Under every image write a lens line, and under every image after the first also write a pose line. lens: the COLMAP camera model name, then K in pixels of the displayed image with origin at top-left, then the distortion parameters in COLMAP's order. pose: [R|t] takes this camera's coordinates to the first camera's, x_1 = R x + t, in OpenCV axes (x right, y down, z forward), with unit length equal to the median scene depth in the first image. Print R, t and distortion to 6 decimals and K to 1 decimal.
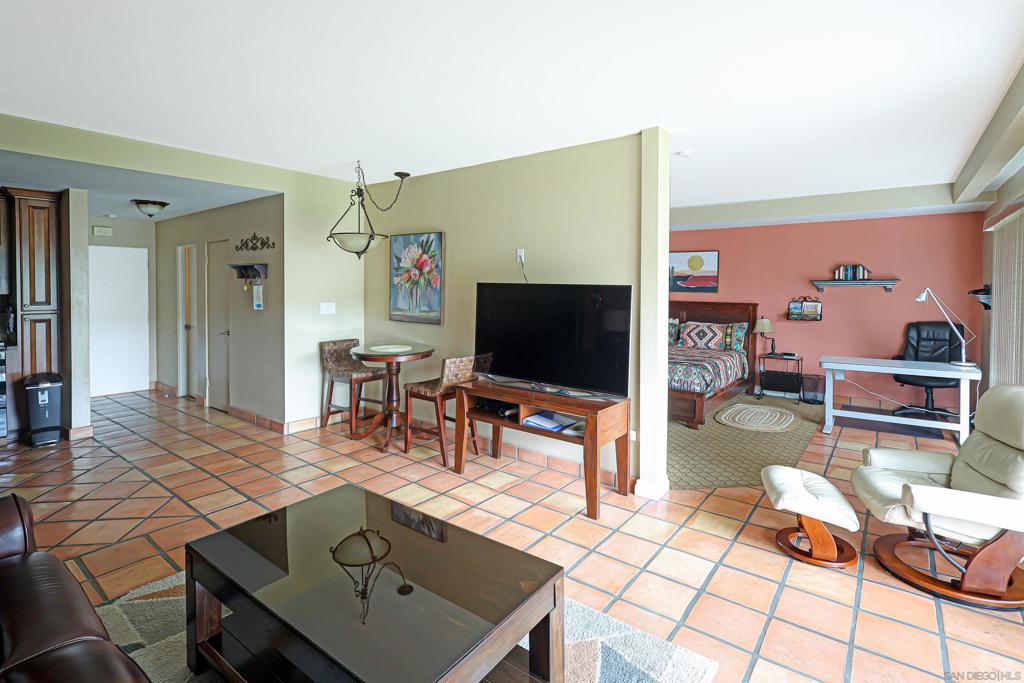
lens RADIAL K [[544.8, 0, 487.7], [0, 544.8, 319.5], [0, 0, 1]] dist [-0.008217, -0.000326]
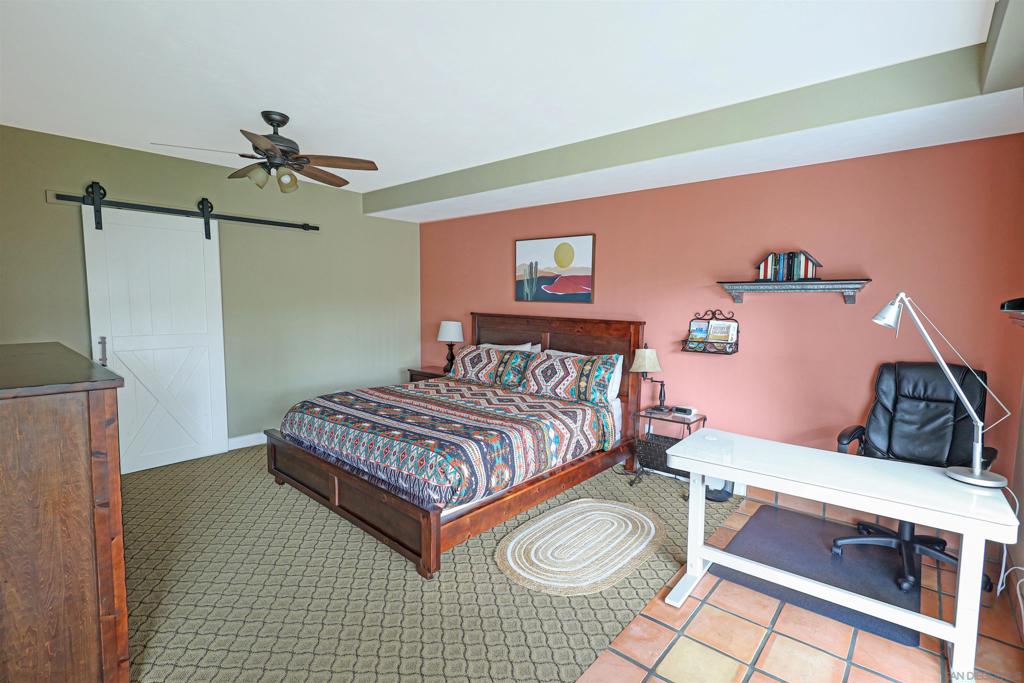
lens RADIAL K [[544.8, 0, 502.9], [0, 544.8, 384.8], [0, 0, 1]] dist [-0.008217, -0.000326]
pose [[0.999888, 0.006518, -0.013482, 0.377793], [-0.005139, 0.994981, 0.099937, -0.021073], [0.014066, -0.099856, 0.994902, 0.426621]]
